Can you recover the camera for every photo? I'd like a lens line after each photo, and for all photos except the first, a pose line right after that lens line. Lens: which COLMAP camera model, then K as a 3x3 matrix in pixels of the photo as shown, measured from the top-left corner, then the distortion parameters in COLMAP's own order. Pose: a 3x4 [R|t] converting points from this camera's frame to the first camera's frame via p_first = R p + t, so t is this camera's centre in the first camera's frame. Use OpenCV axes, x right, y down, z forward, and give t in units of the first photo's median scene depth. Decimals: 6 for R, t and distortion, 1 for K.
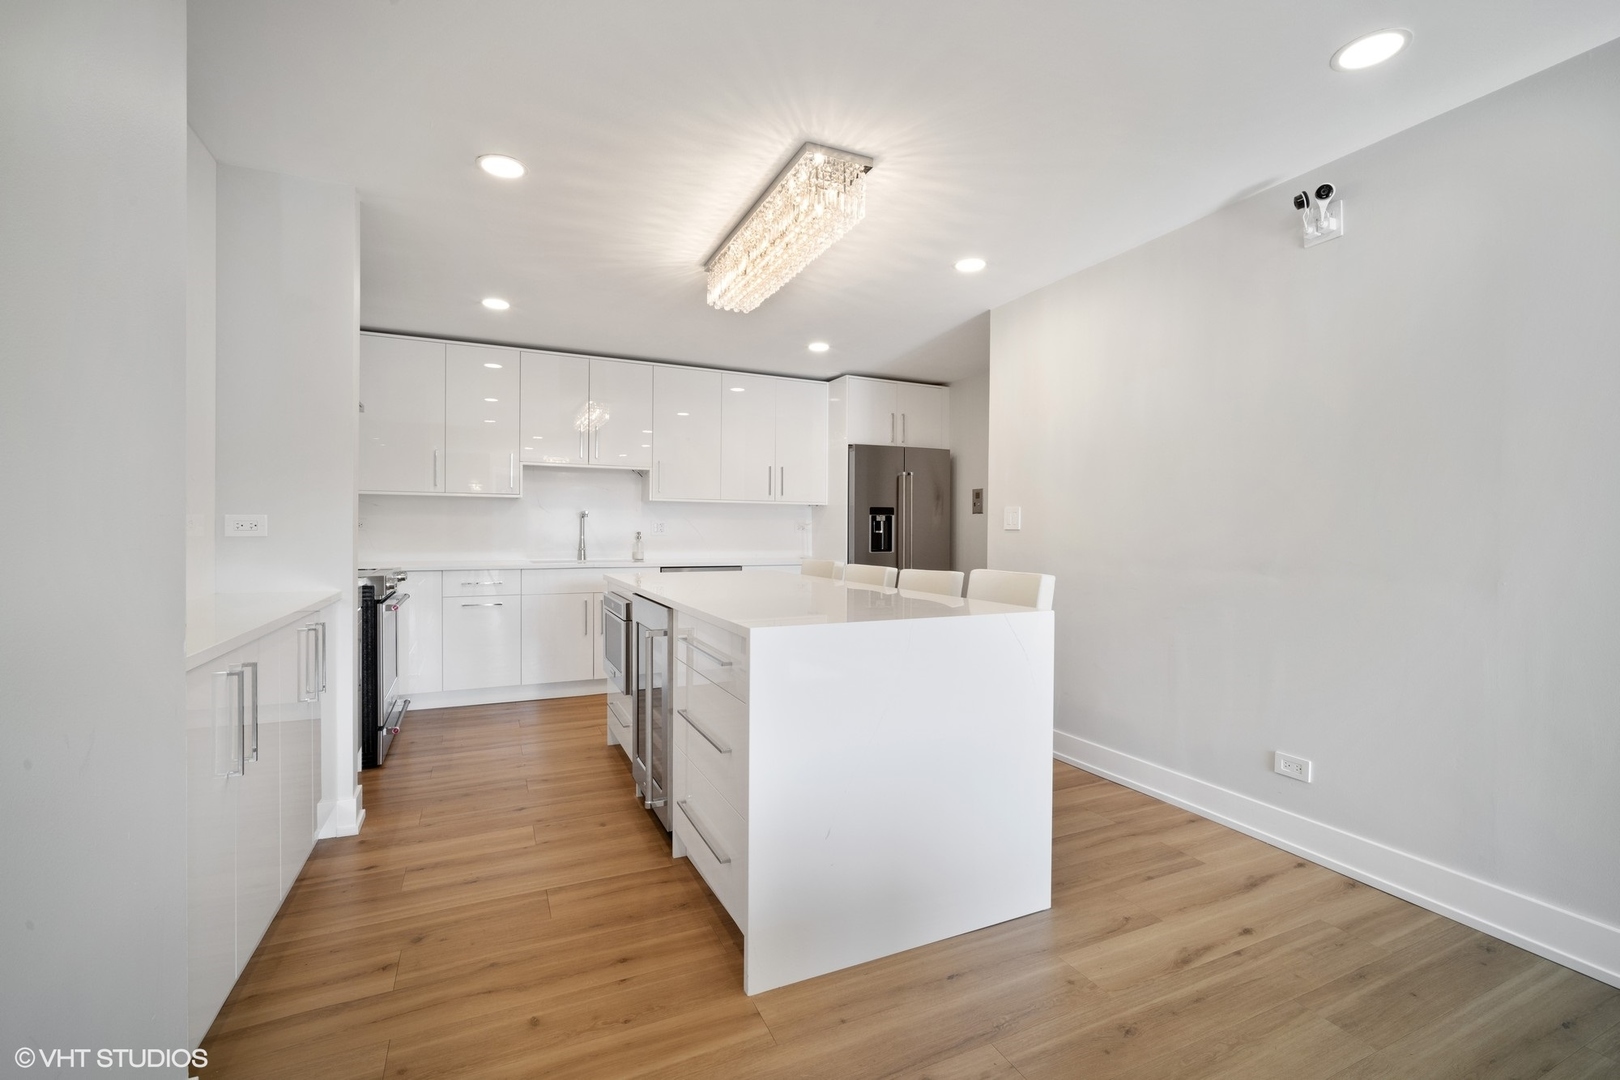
lens RADIAL K [[703.6, 0, 815.5], [0, 703.6, 539.7], [0, 0, 1]] dist [-0.001546, 0.000137]
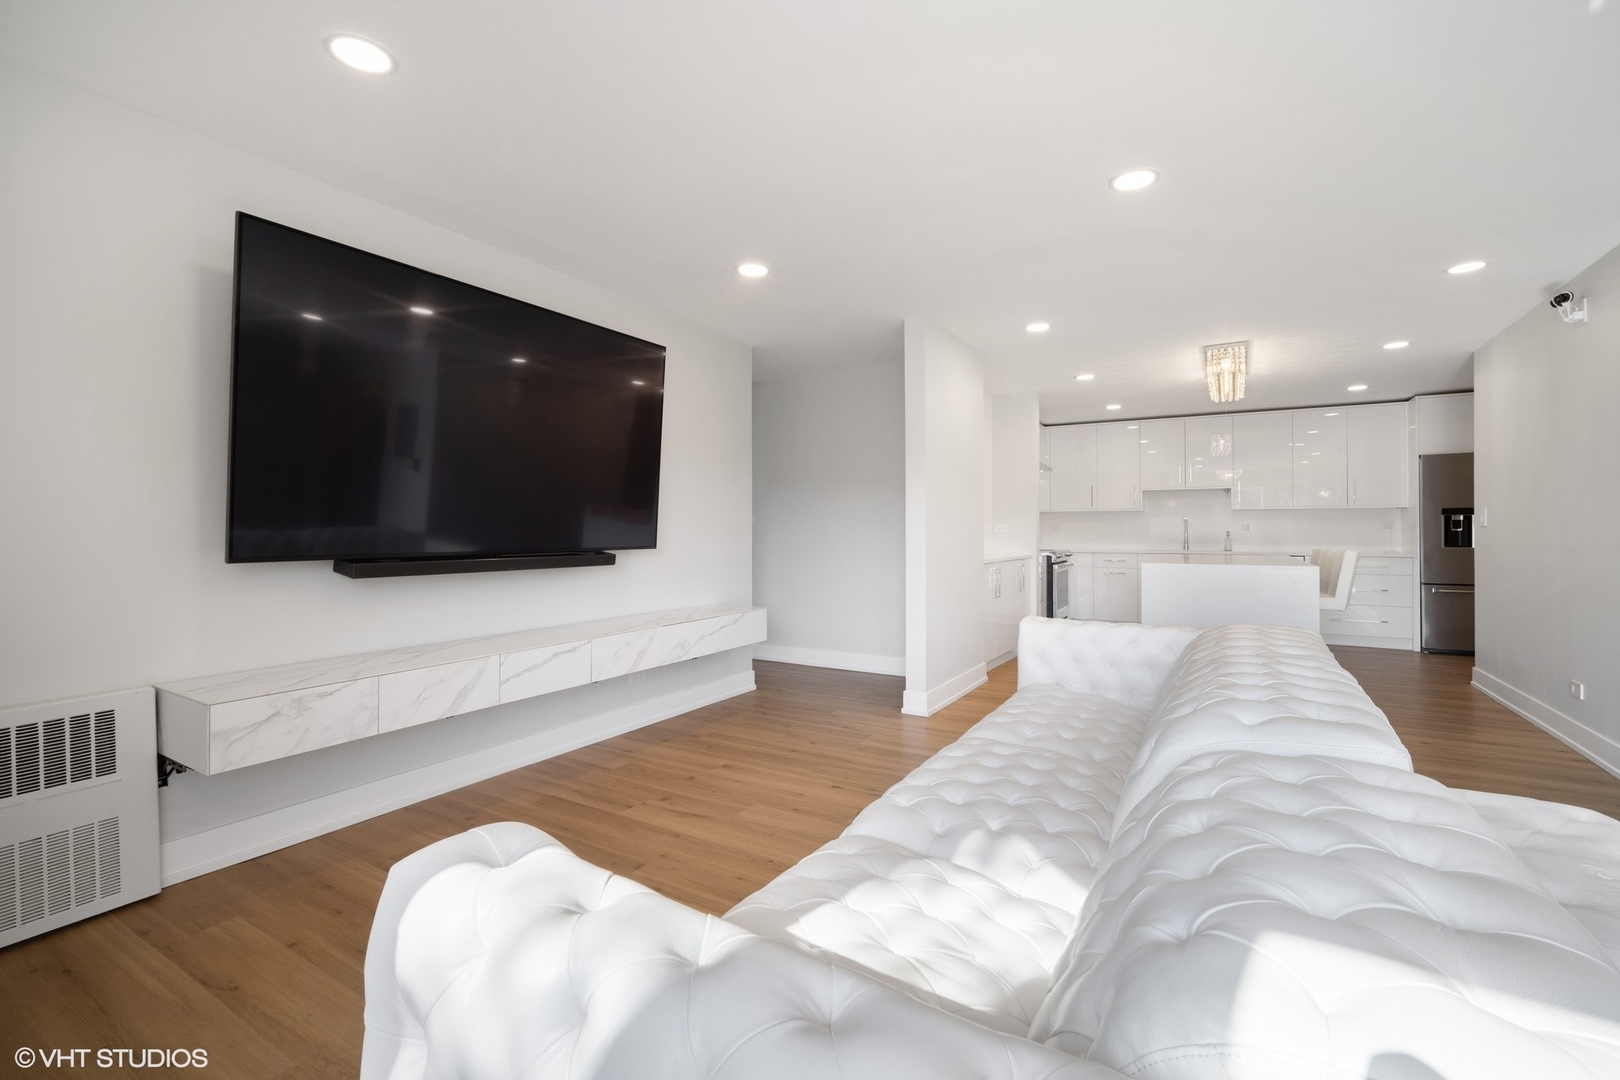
lens RADIAL K [[709.6, 0, 816.1], [0, 709.6, 526.0], [0, 0, 1]] dist [-0.001277, 0.001215]
pose [[0.567606, -0.012794, -0.823201, 0.559683], [-0.008448, 0.999736, -0.021362, 0.019882], [0.823257, 0.019079, 0.567348, -0.614698]]
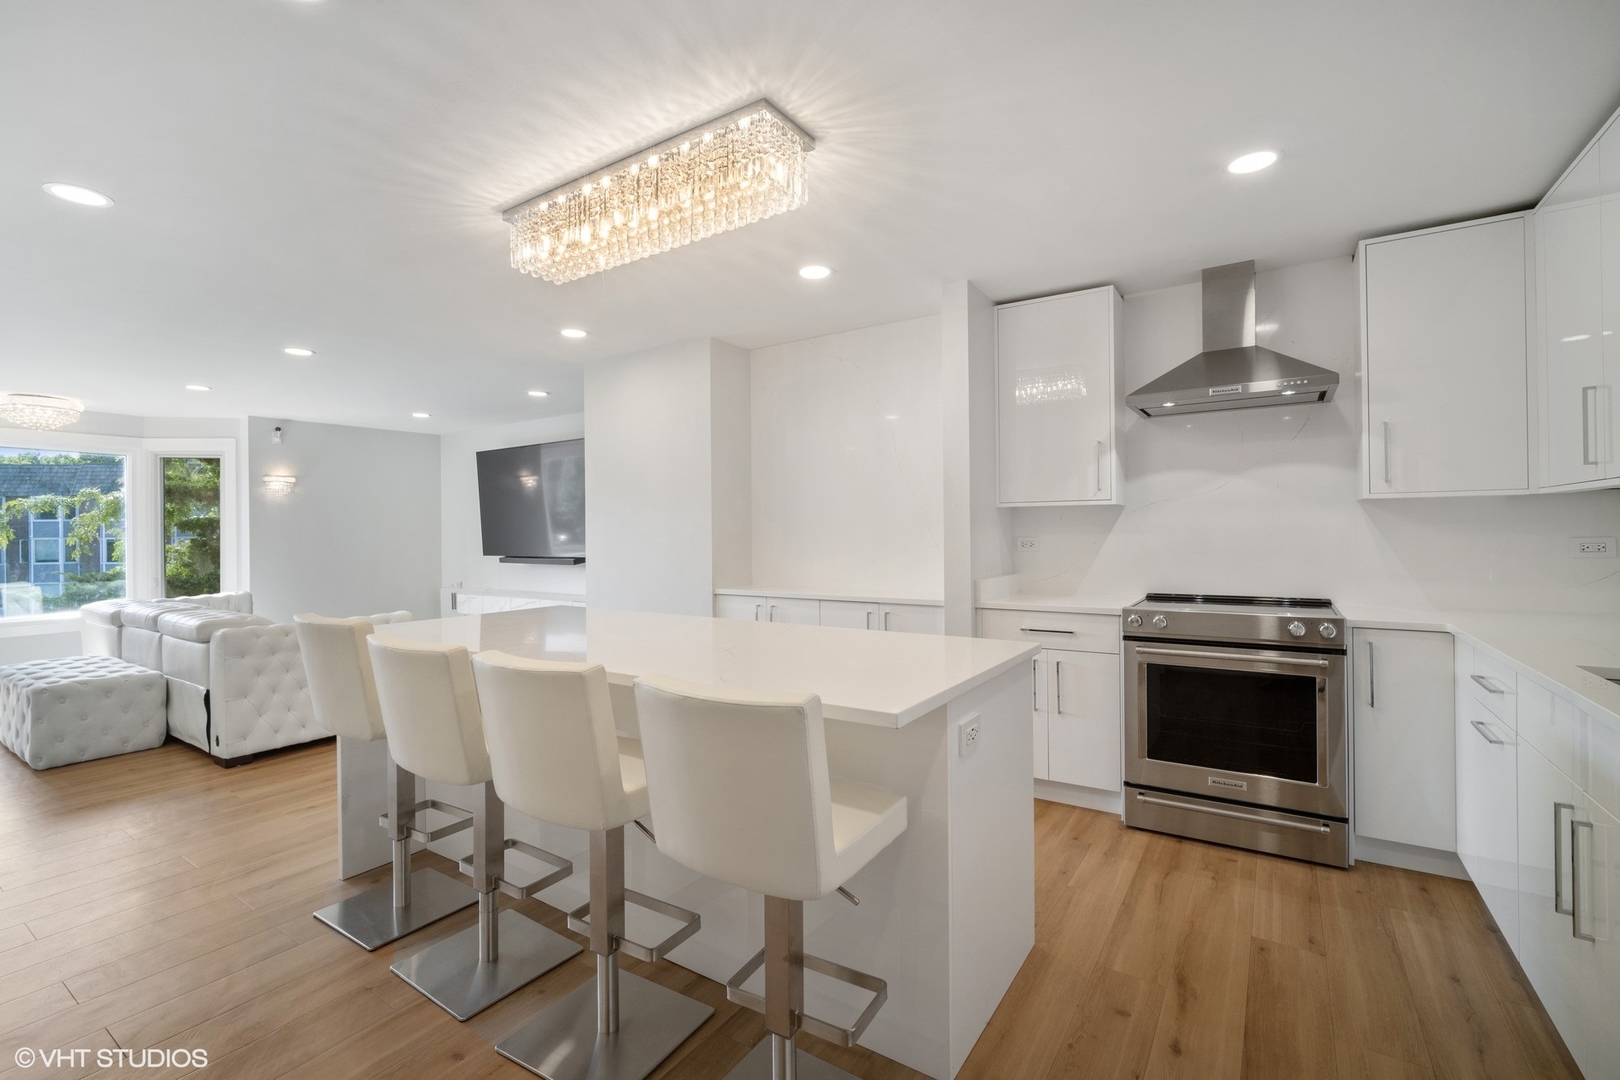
lens RADIAL K [[709.6, 0, 816.1], [0, 709.6, 526.0], [0, 0, 1]] dist [-0.001277, 0.001215]
pose [[-0.853451, -0.002601, -0.521166, 0.127079], [-0.004025, 0.999991, 0.001601, -0.038083], [0.521157, 0.003464, -0.853454, 1.168036]]
